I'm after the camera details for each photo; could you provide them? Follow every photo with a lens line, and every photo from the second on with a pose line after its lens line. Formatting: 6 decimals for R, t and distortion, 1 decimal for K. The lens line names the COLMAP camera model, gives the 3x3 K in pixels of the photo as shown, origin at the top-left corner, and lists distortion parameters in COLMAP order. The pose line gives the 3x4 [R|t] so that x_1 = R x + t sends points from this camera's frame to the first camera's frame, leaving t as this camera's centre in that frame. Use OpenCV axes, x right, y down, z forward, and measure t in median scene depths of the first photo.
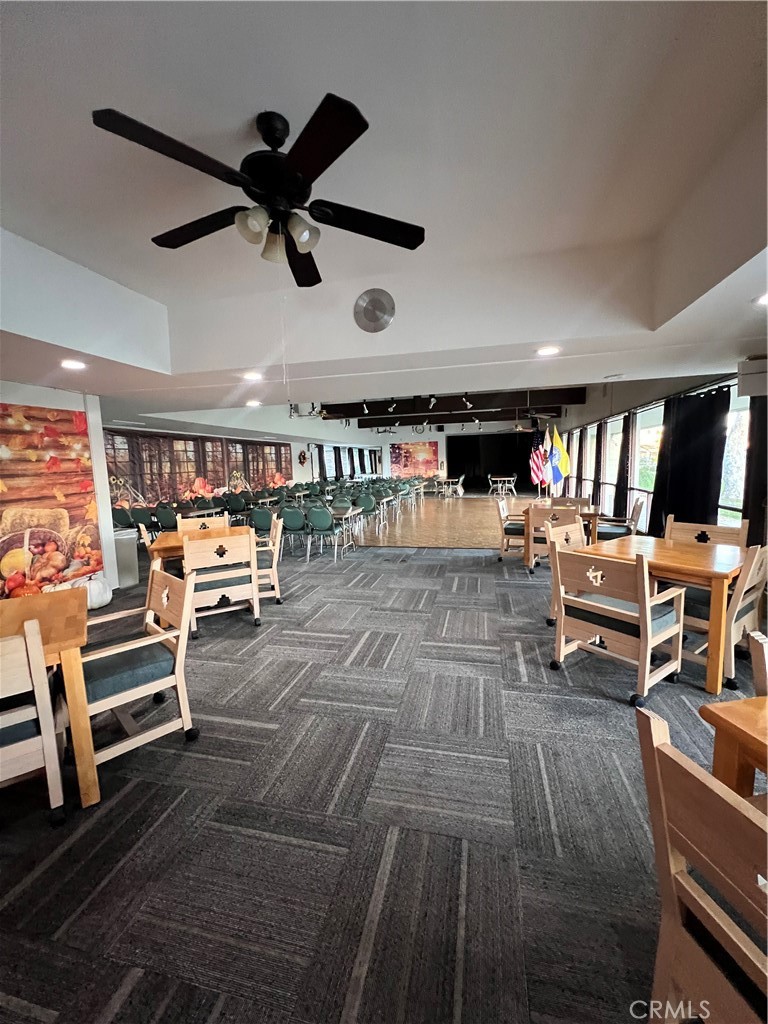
lens RADIAL K [[407.3, 0, 388.6], [0, 407.3, 511.8], [0, 0, 1]] dist [-0.000183, -0.000065]
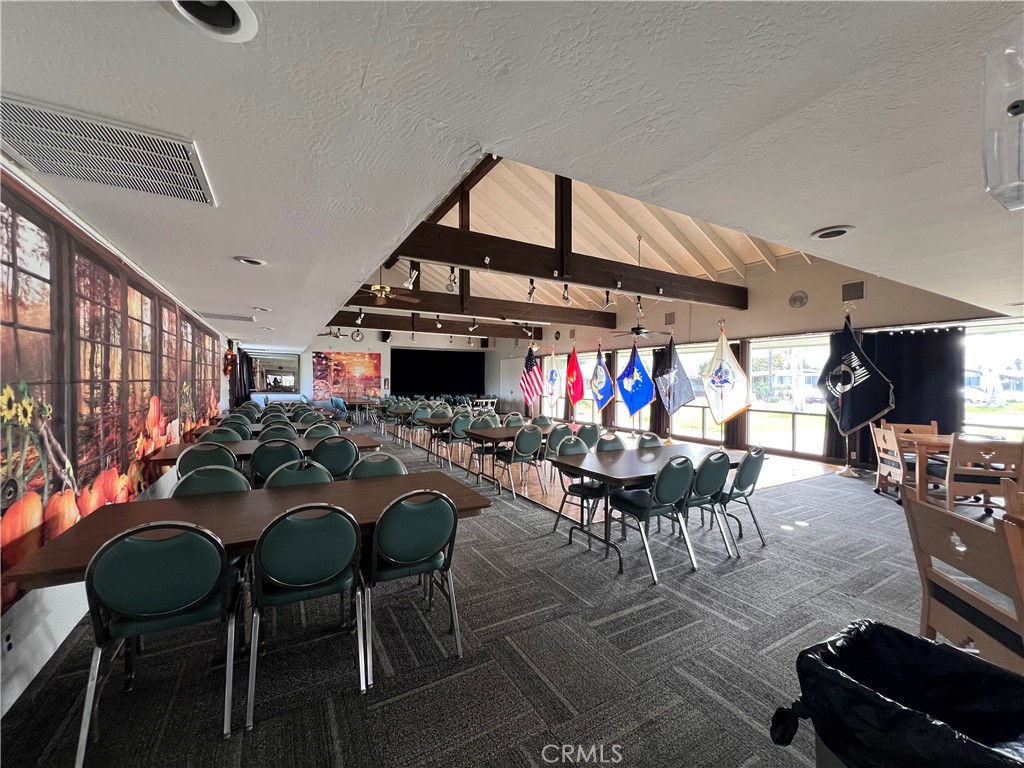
lens RADIAL K [[407.3, 0, 509.9], [0, 407.3, 383.2], [0, 0, 1]] dist [-0.000183, -0.000065]
pose [[0.730552, 0.032560, 0.682081, -0.240760], [0.051216, 0.993437, -0.102278, -0.019381], [-0.680934, 0.109653, 0.724089, 0.246418]]
